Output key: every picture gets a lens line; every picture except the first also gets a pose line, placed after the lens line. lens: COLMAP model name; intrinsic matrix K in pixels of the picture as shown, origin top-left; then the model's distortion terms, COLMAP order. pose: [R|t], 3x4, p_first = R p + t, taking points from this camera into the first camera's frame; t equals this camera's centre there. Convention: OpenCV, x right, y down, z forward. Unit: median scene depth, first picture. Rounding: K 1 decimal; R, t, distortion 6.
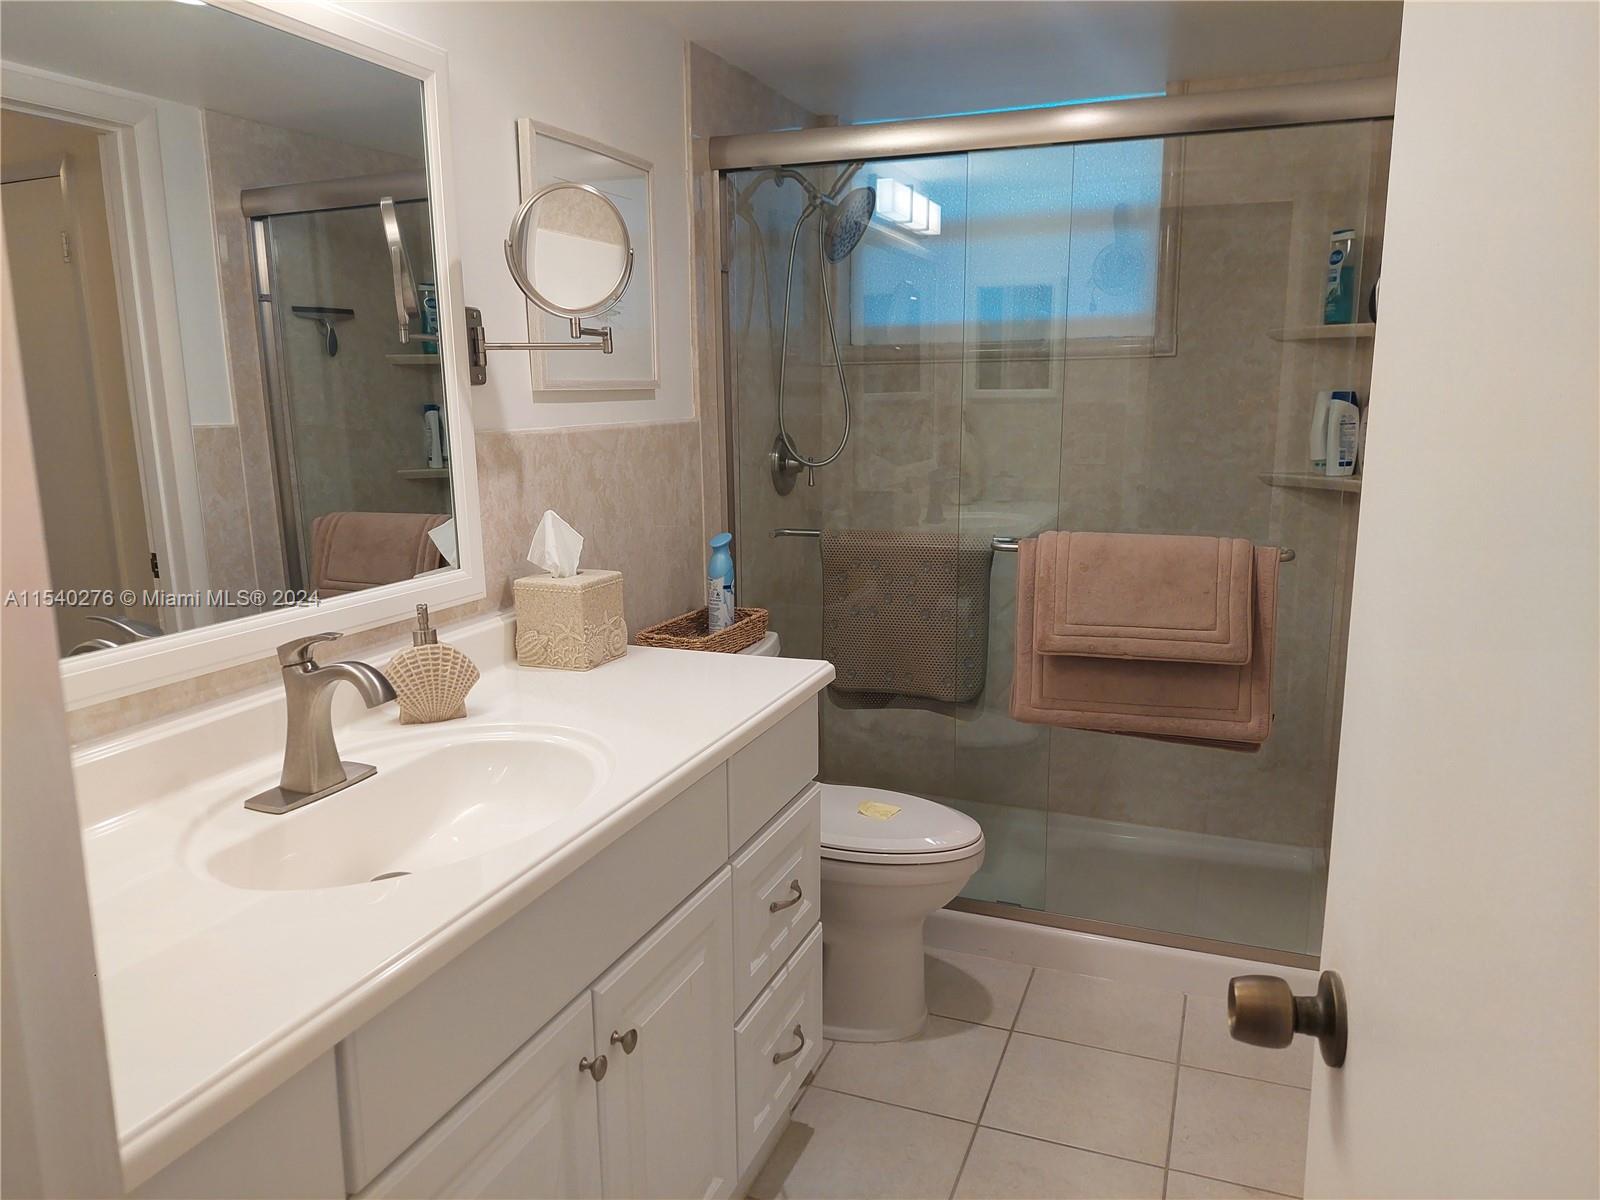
lens RADIAL K [[1149.5, 0, 763.4], [0, 1149.5, 619.6], [0, 0, 1]] dist [0.065073, -0.066182]
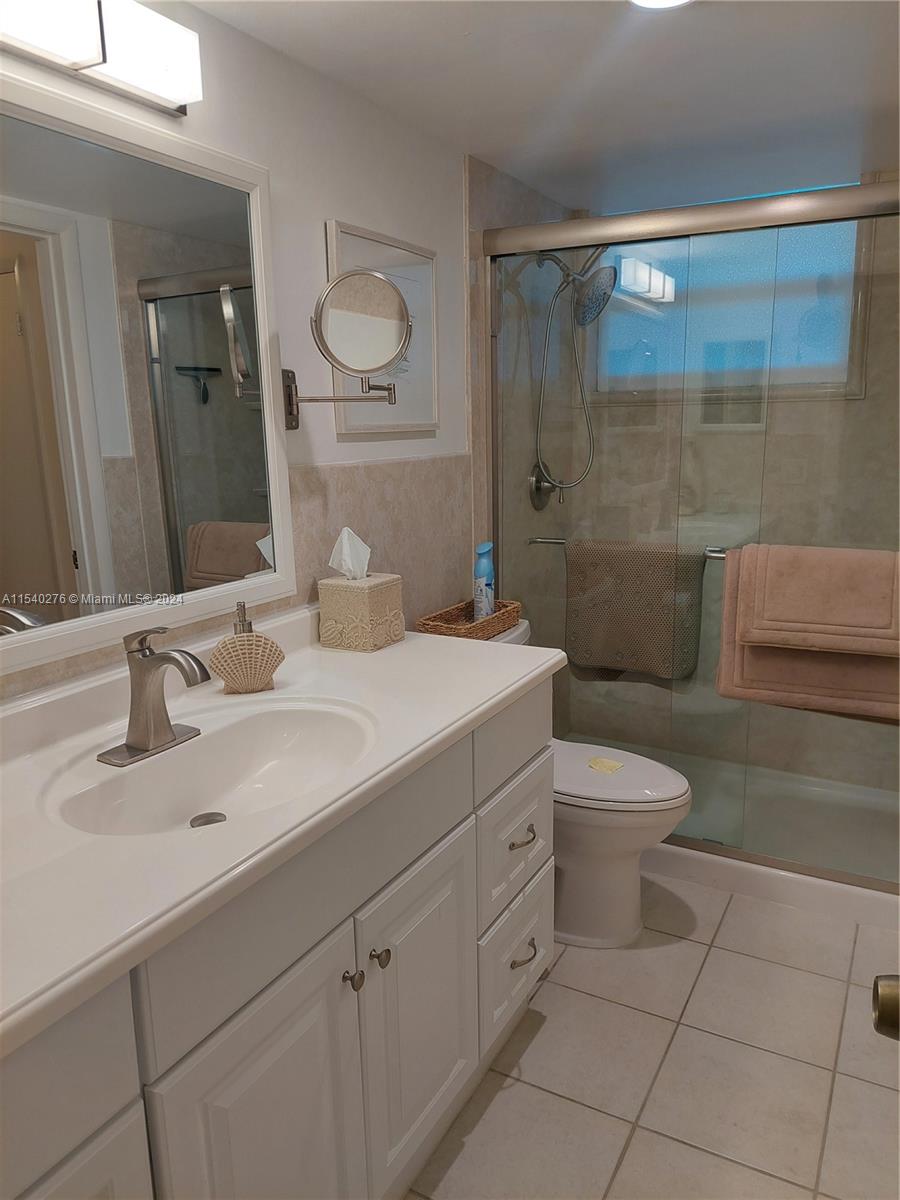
lens RADIAL K [[862.2, 0, 448.5], [0, 862.2, 608.8], [0, 0, 1]] dist [0.065073, -0.066182]
pose [[0.994038, 0.018928, -0.107379, 0.028847], [-0.017084, 0.999691, 0.018070, -0.019853], [0.107688, -0.016127, 0.994054, 0.046630]]
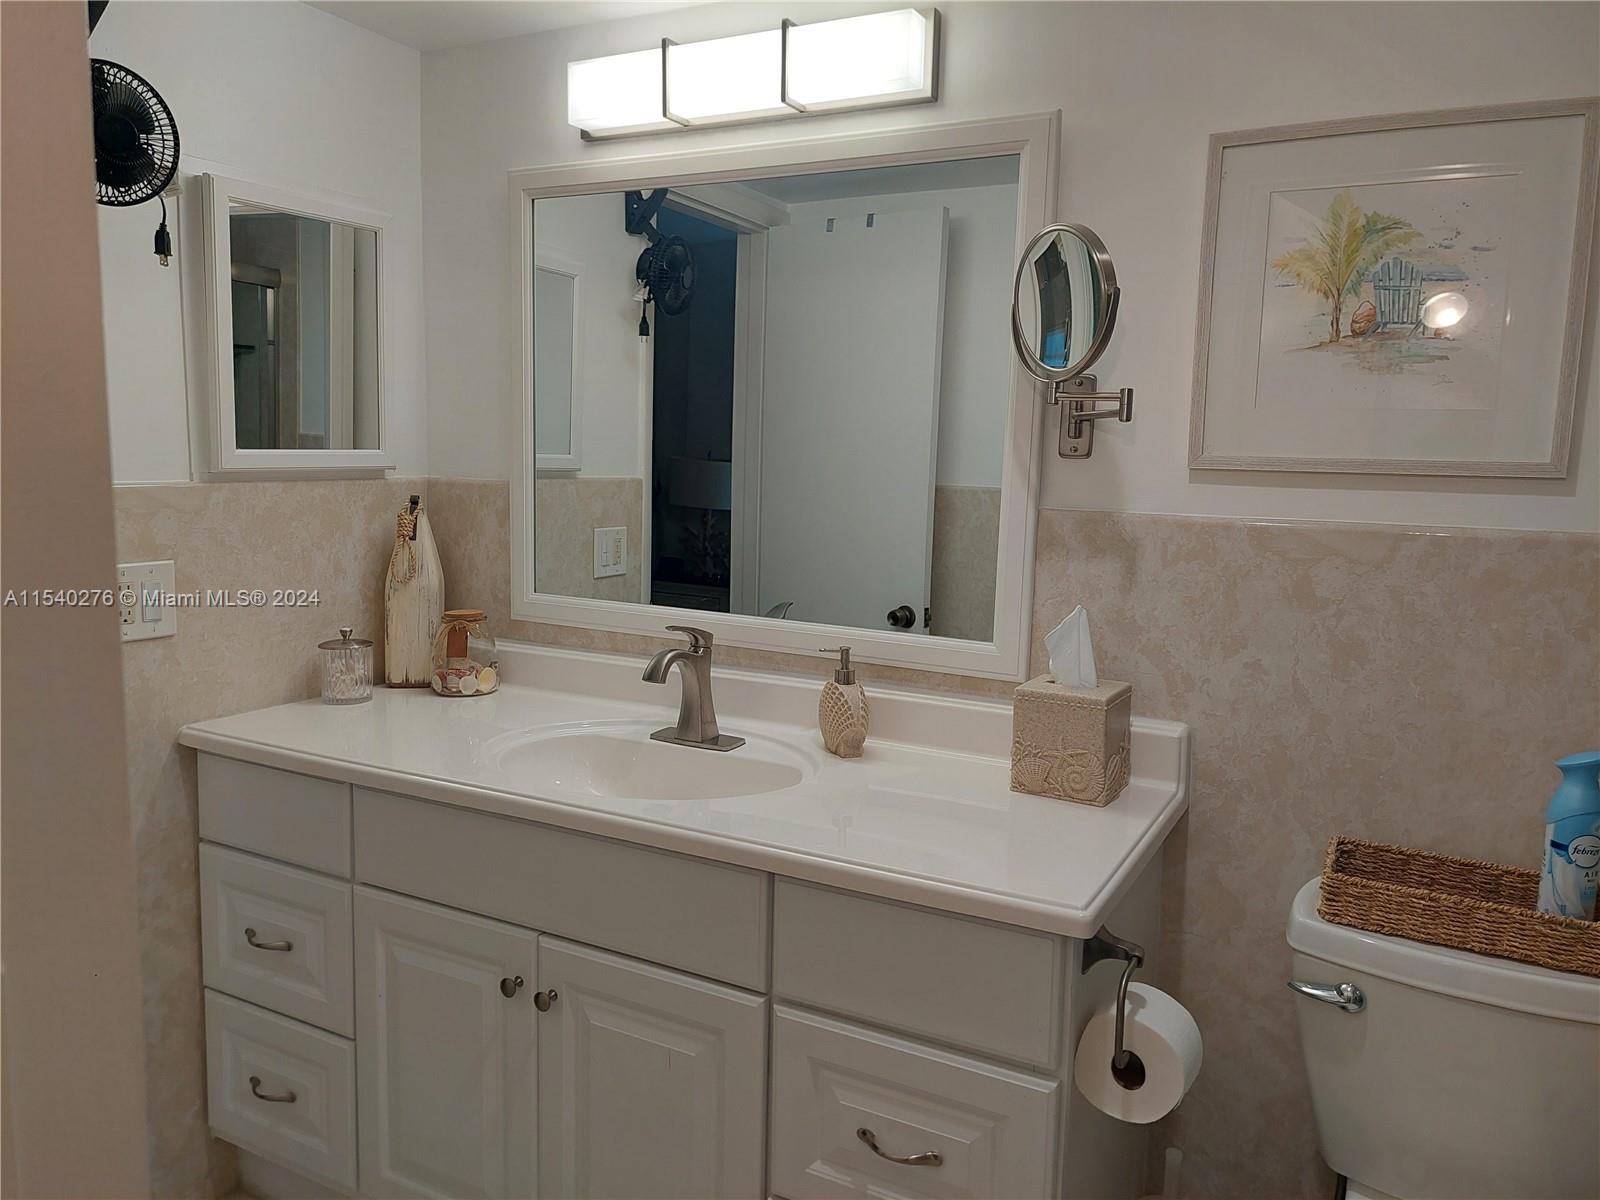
lens RADIAL K [[1149.5, 0, 814.5], [0, 1149.5, 591.2], [0, 0, 1]] dist [0.065073, -0.066182]
pose [[-0.085867, 0.139358, -0.986512, 0.574059], [-0.220708, 0.962907, 0.155234, -0.166894], [0.971553, 0.231061, -0.051925, 0.736883]]
